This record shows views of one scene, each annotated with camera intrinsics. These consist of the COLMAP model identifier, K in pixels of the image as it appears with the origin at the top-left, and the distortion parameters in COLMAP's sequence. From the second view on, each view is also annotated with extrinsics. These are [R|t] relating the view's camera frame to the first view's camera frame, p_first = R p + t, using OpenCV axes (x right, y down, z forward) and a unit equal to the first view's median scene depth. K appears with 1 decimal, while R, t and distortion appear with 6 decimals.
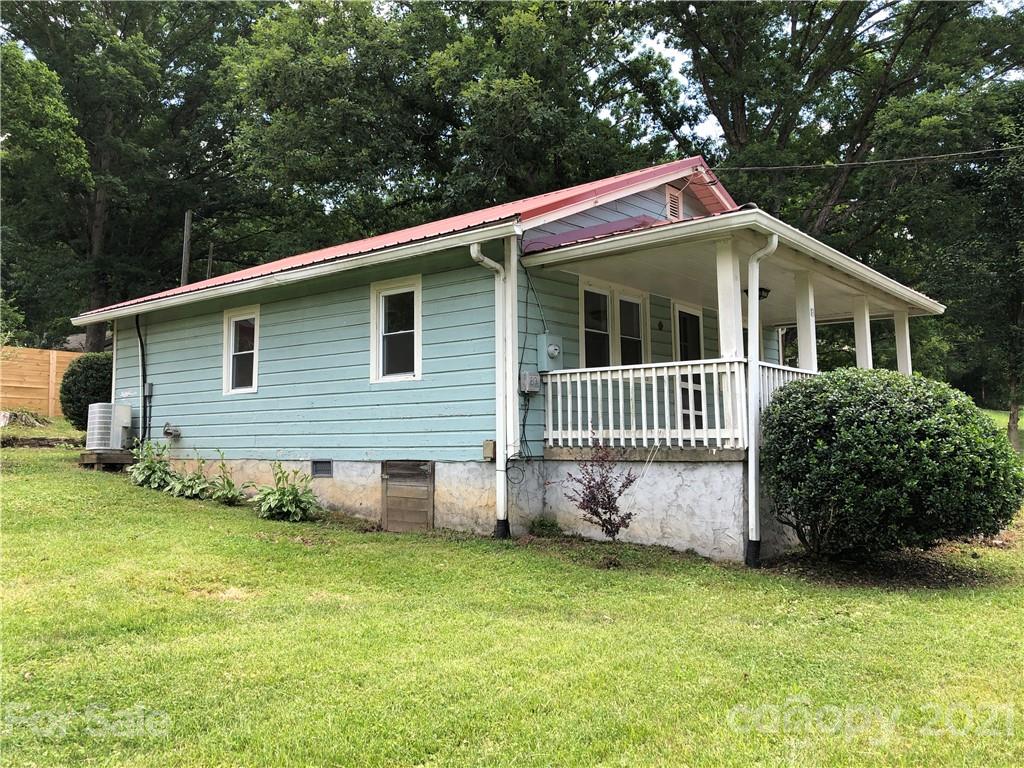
lens RADIAL K [[822.9, 0, 512.0], [0, 822.9, 384.0], [0, 0, 1]] dist [0.077871, 0.000218]
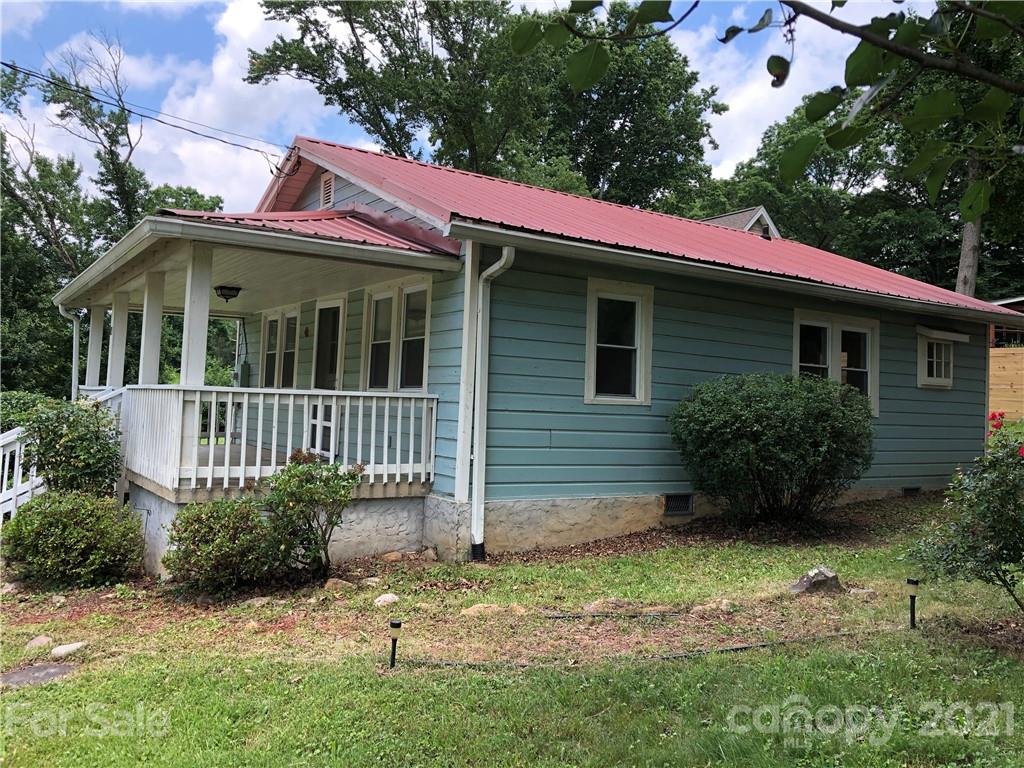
lens RADIAL K [[822.9, 0, 512.0], [0, 822.9, 384.0], [0, 0, 1]] dist [0.077871, 0.000218]
pose [[0.292065, 0.097234, 0.951443, -0.947607], [-0.050862, 0.994990, -0.086071, 0.053047], [-0.955045, -0.023254, 0.295547, 0.826033]]
